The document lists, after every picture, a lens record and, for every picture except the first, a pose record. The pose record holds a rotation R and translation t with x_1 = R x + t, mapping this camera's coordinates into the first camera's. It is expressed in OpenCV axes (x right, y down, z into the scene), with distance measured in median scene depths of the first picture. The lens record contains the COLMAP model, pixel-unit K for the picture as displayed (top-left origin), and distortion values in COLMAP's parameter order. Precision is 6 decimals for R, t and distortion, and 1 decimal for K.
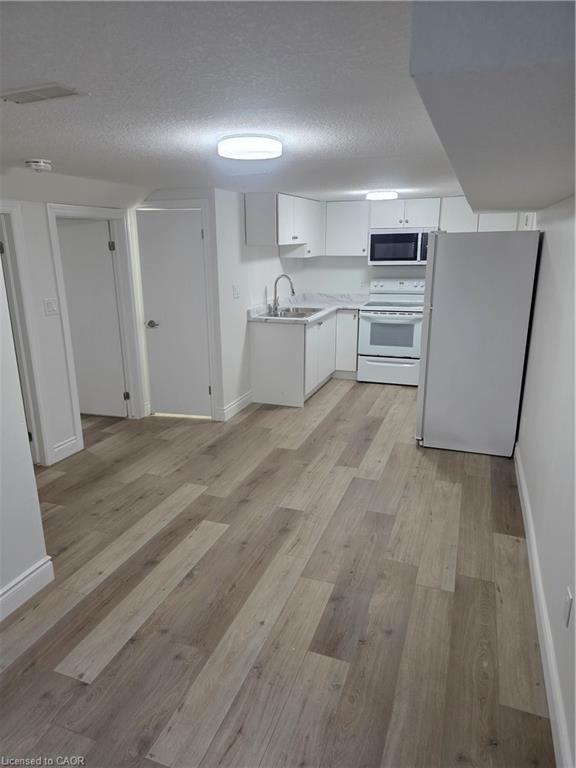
lens RADIAL K [[509.1, 0, 288.0], [0, 509.1, 384.0], [0, 0, 1]] dist [0.109675, -0.112939]
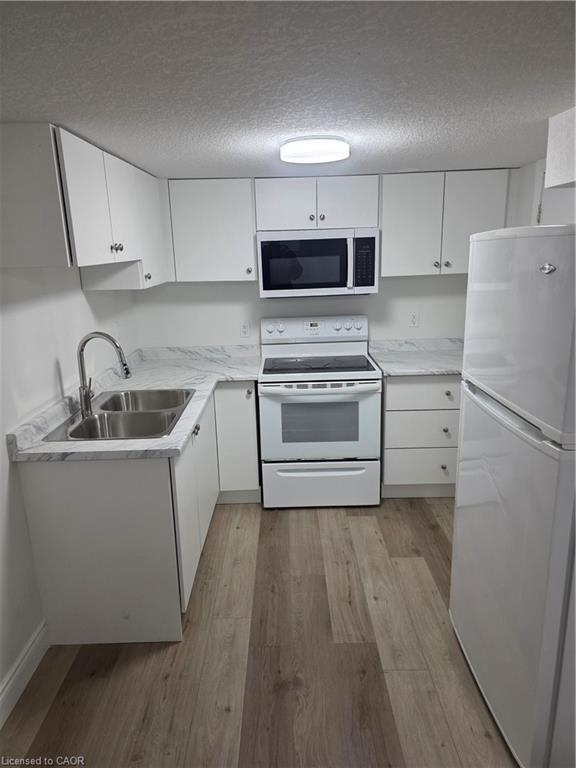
lens RADIAL K [[509.1, 0, 288.0], [0, 509.1, 384.0], [0, 0, 1]] dist [0.109675, -0.112939]
pose [[0.937505, -0.105415, 0.331620, -0.006920], [0.113538, 0.993520, -0.005159, -0.137941], [-0.328927, 0.042488, 0.943399, 0.494877]]
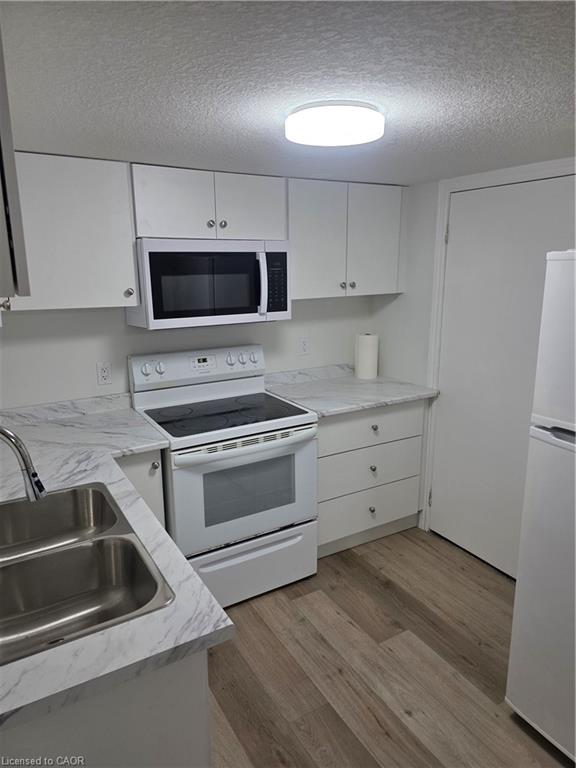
lens RADIAL K [[509.1, 0, 288.0], [0, 509.1, 384.0], [0, 0, 1]] dist [0.109675, -0.112939]
pose [[0.636836, -0.176114, 0.750615, -0.079198], [0.209749, 0.976417, 0.051139, -0.195315], [-0.741920, 0.124873, 0.658758, 0.691275]]
